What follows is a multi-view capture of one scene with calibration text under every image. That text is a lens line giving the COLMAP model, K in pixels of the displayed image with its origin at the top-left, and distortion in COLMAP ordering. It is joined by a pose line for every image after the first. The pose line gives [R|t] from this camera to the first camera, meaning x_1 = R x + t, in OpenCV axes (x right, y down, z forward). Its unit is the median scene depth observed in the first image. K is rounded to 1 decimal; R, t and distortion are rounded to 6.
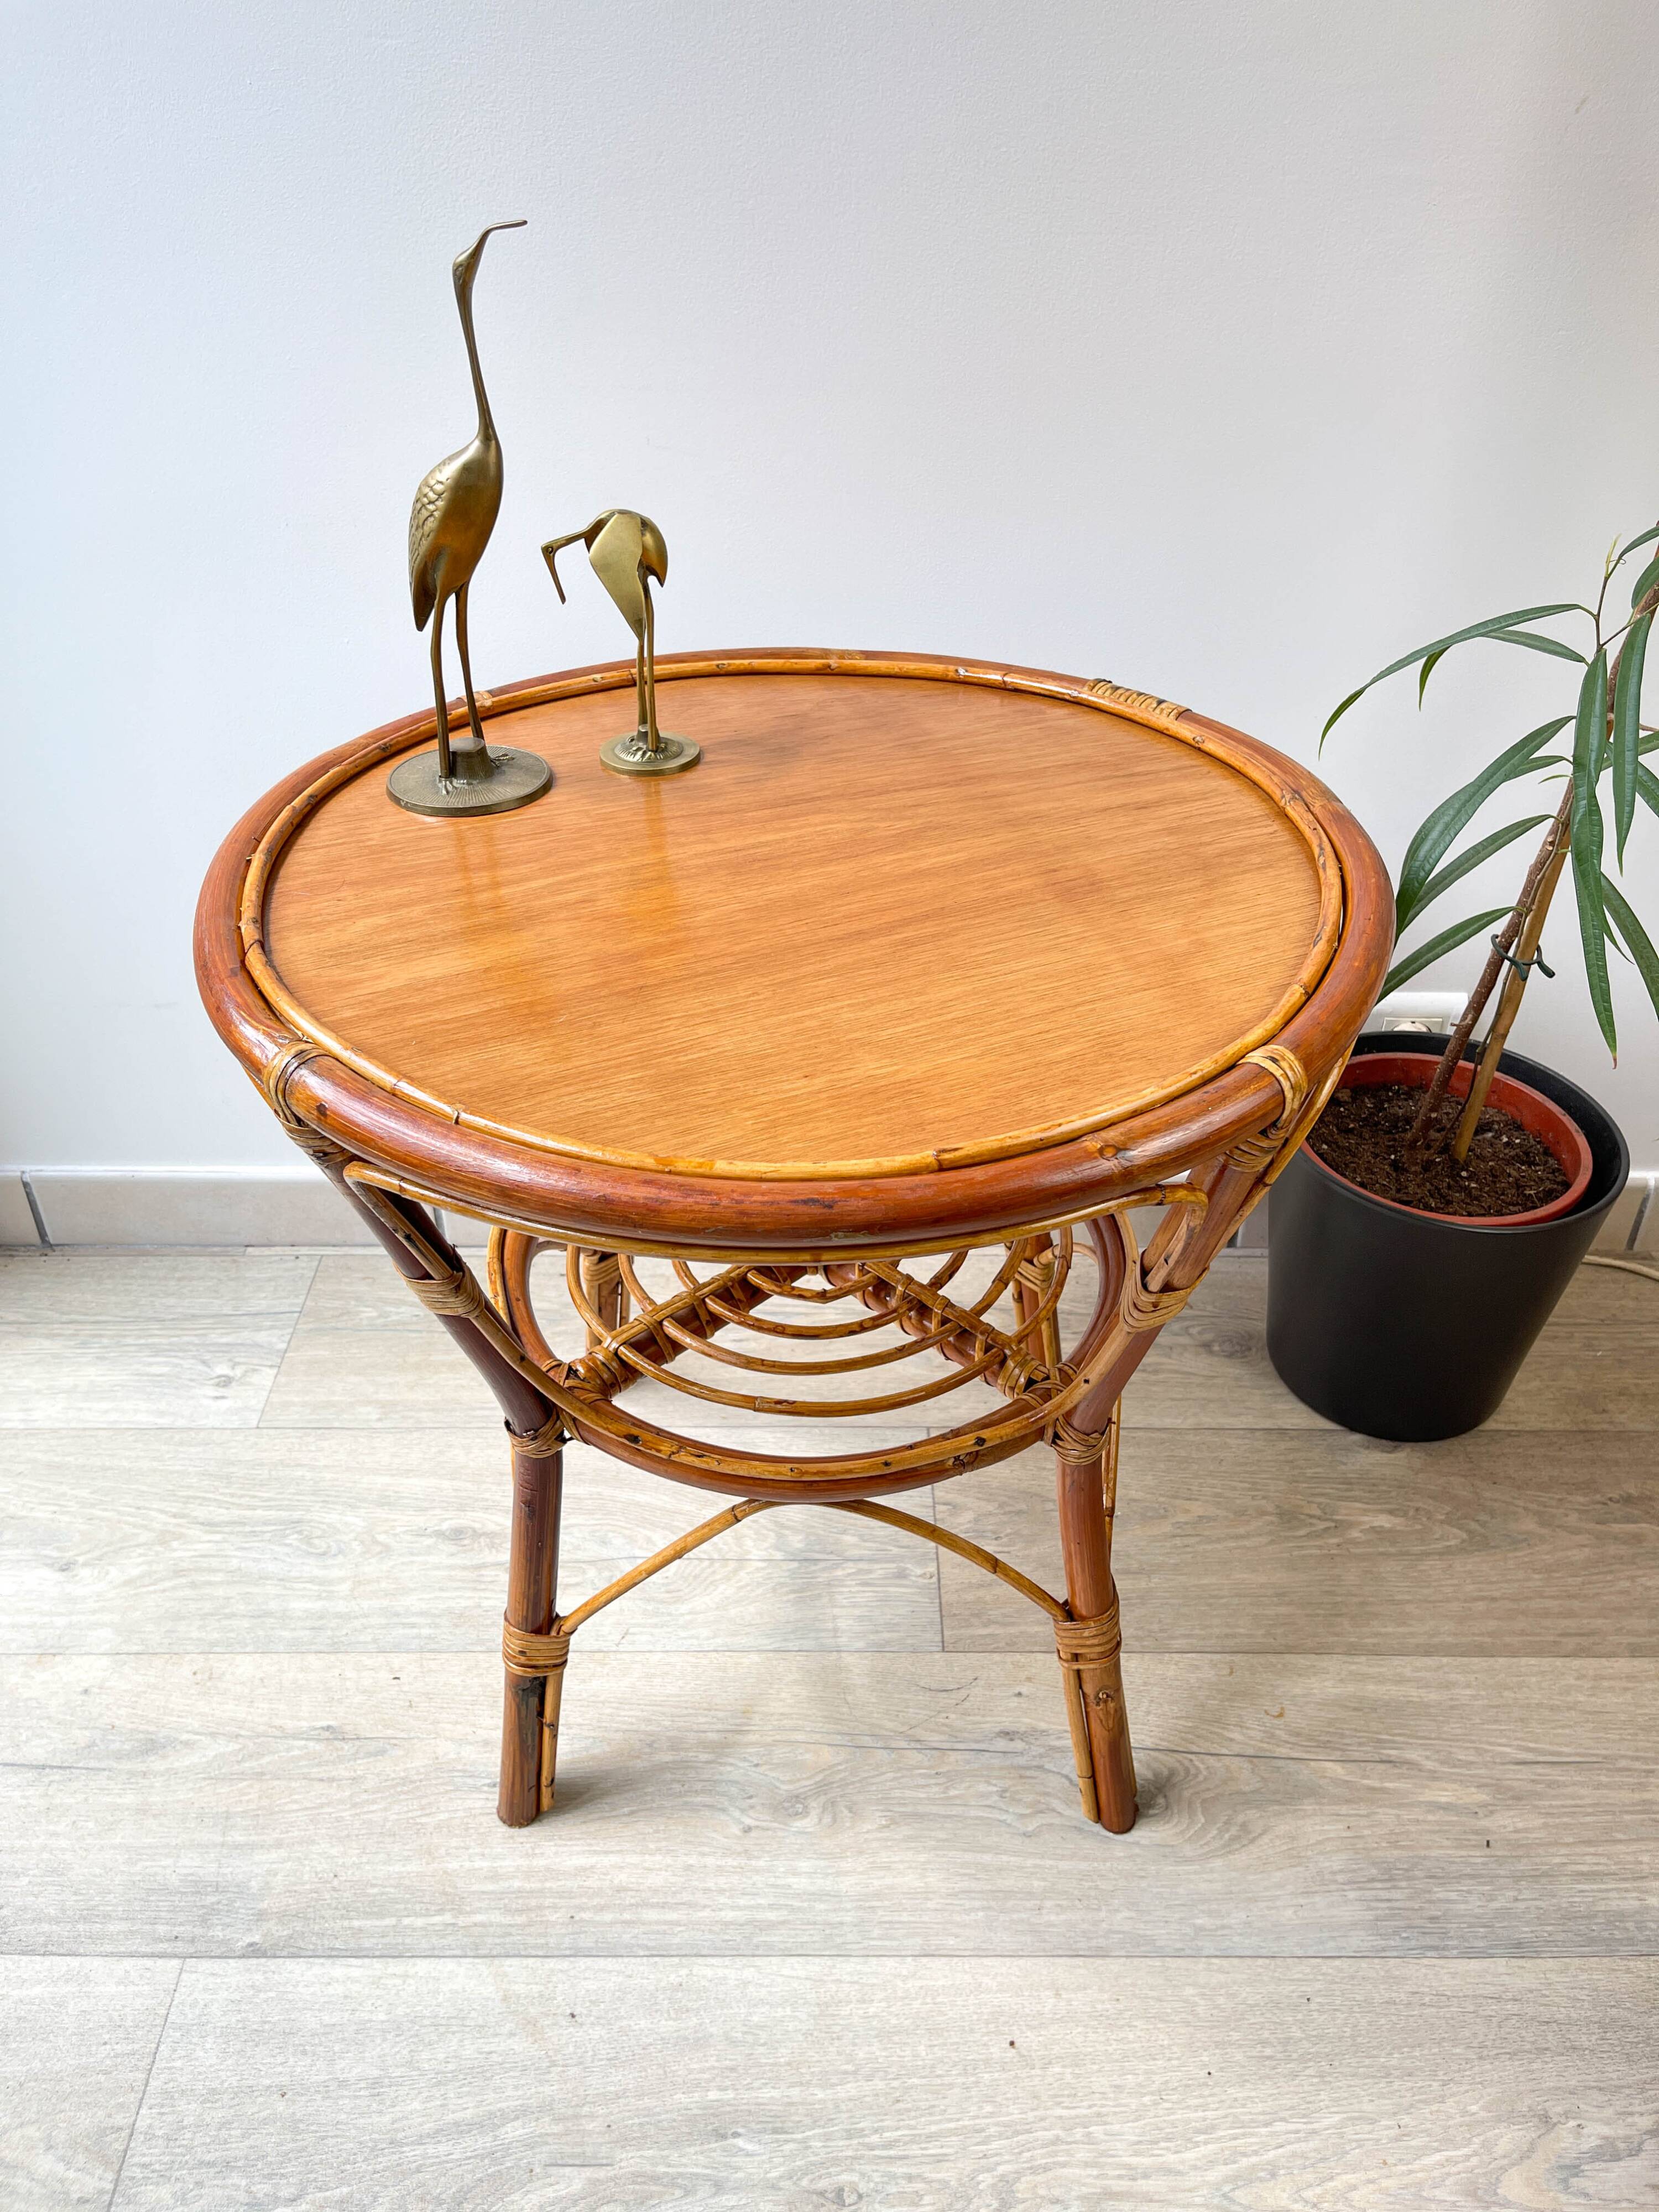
lens RADIAL K [[1637.4, 0, 827.6], [0, 1637.4, 1120.3], [0, 0, 1]] dist [0.056596, -0.087465]
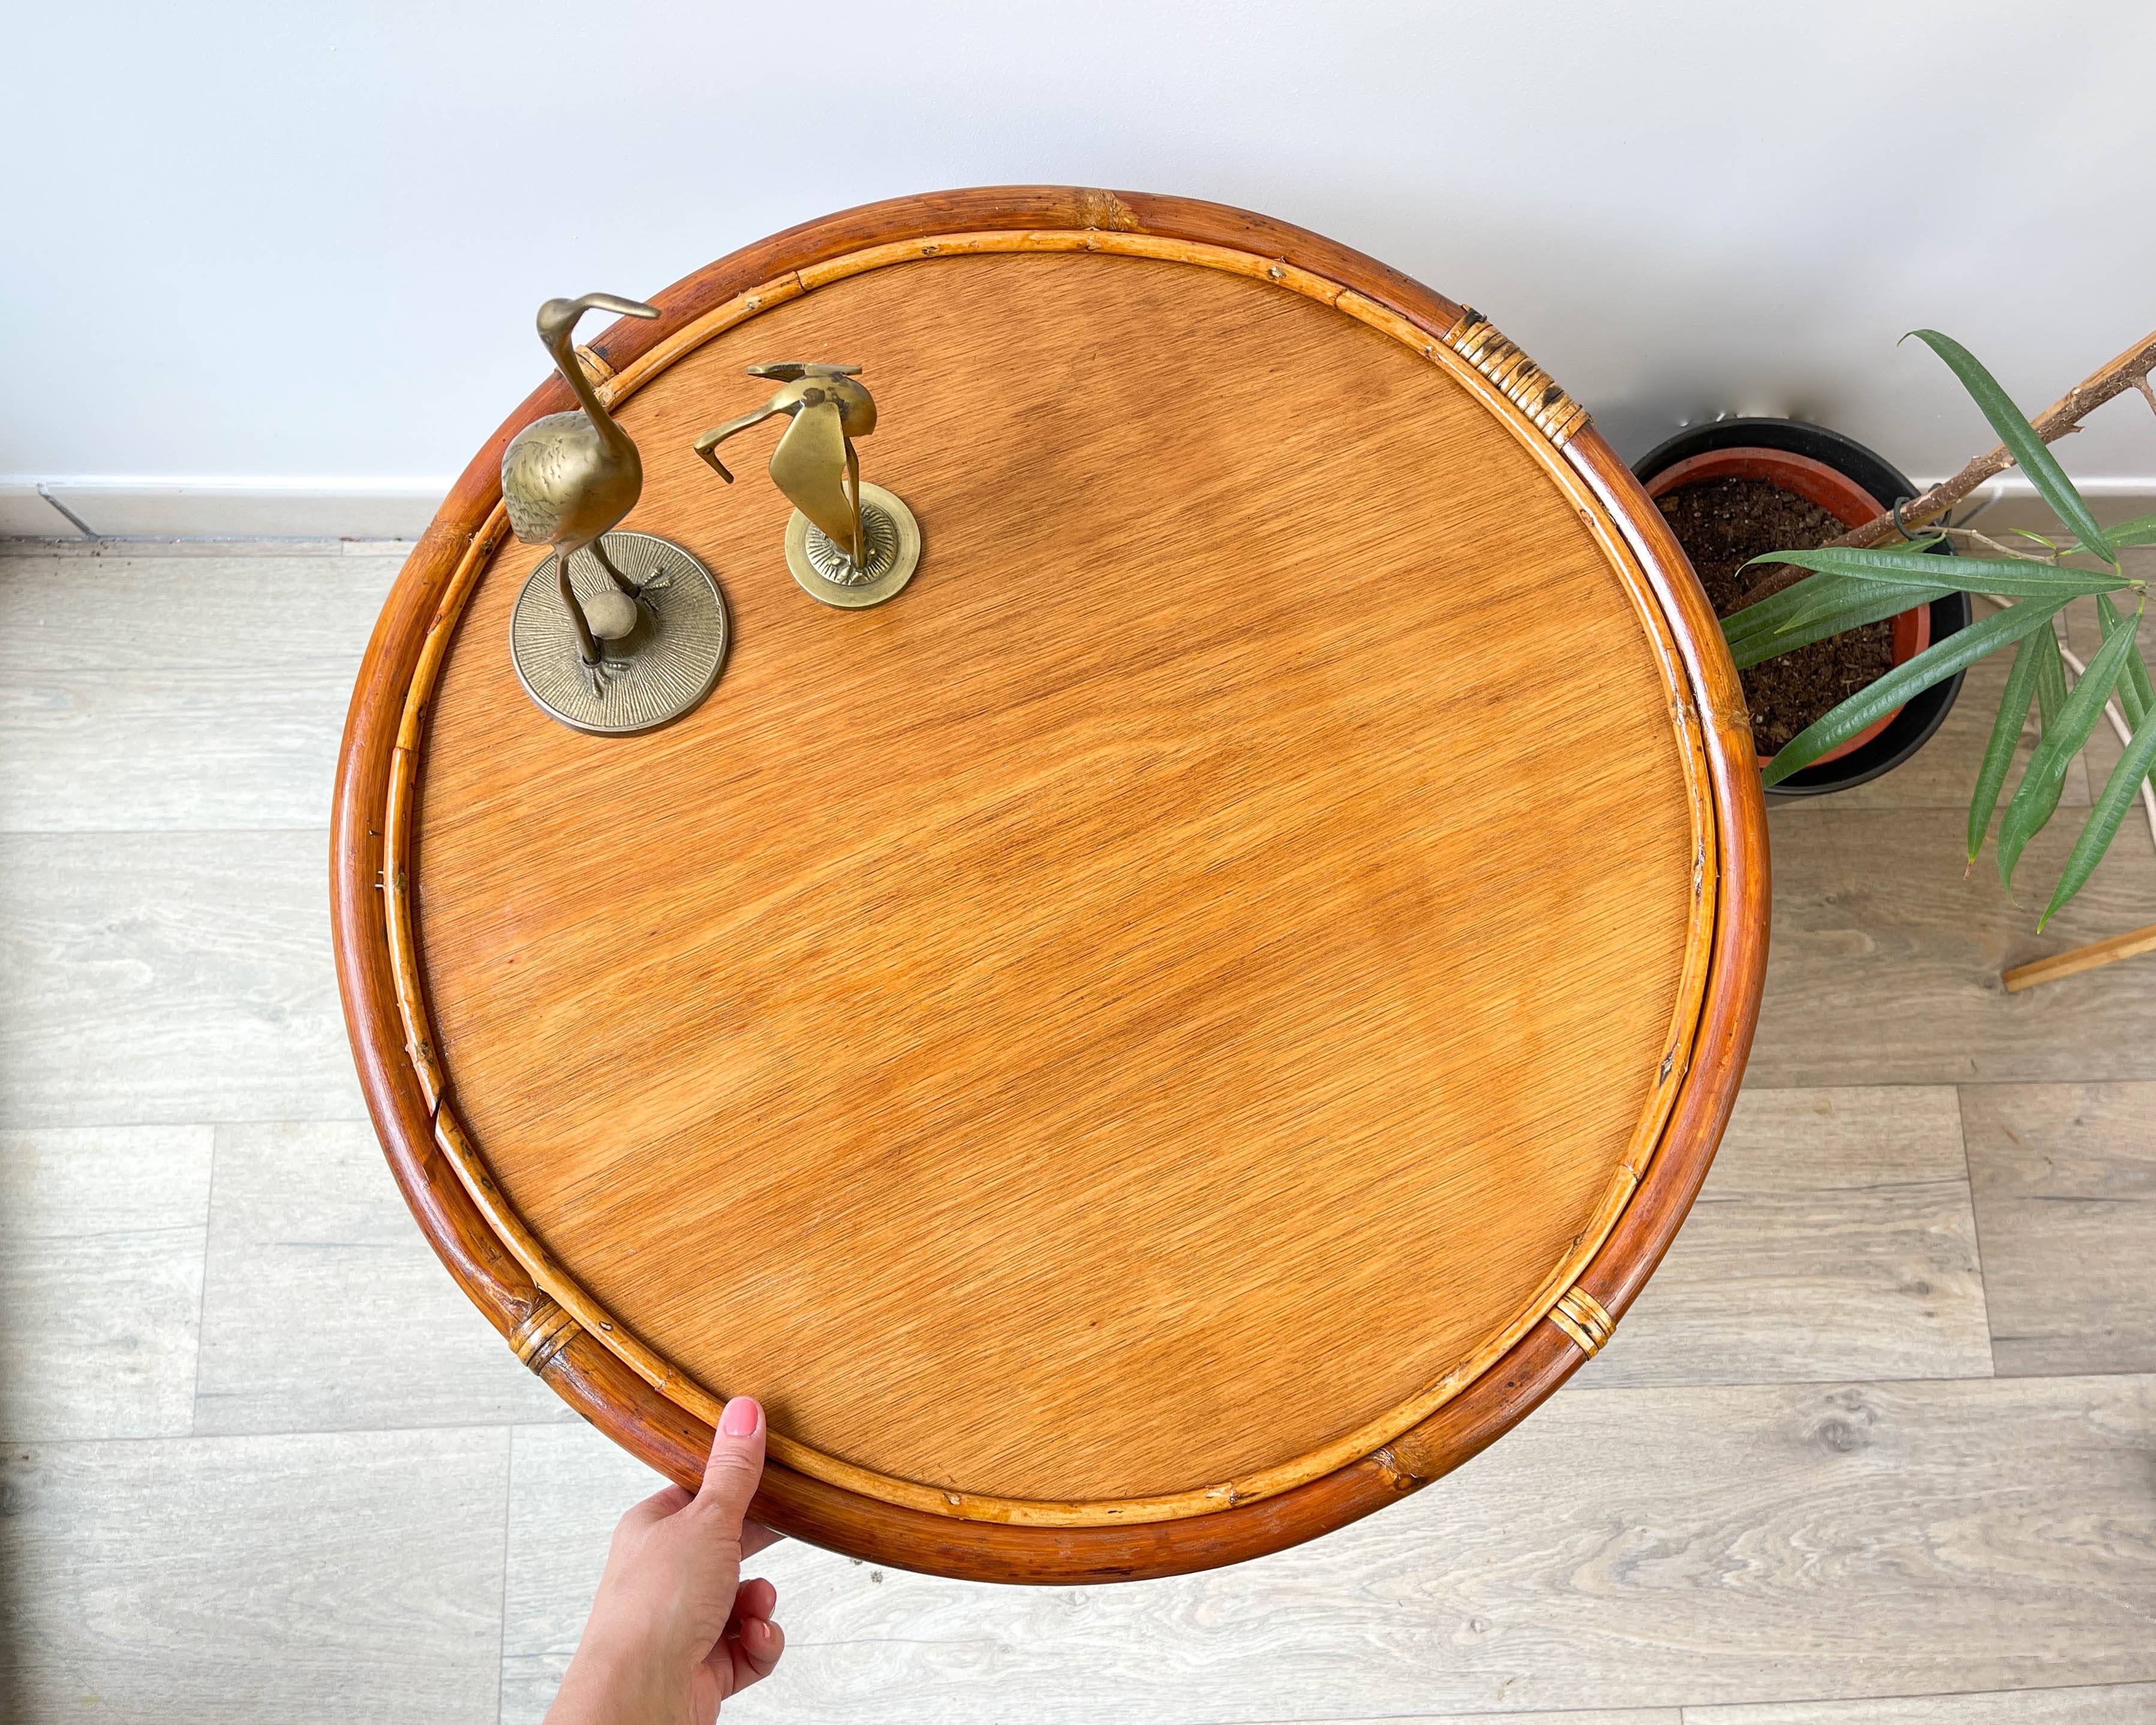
lens RADIAL K [[1767.6, 0, 1076.6], [0, 1767.6, 932.5], [0, 0, 1]] dist [0.037350, -0.041966]
pose [[0.998313, -0.015505, 0.055958, -0.058360], [-0.026053, 0.741648, 0.670283, -0.669511], [-0.051894, -0.670610, 0.739993, 0.307911]]
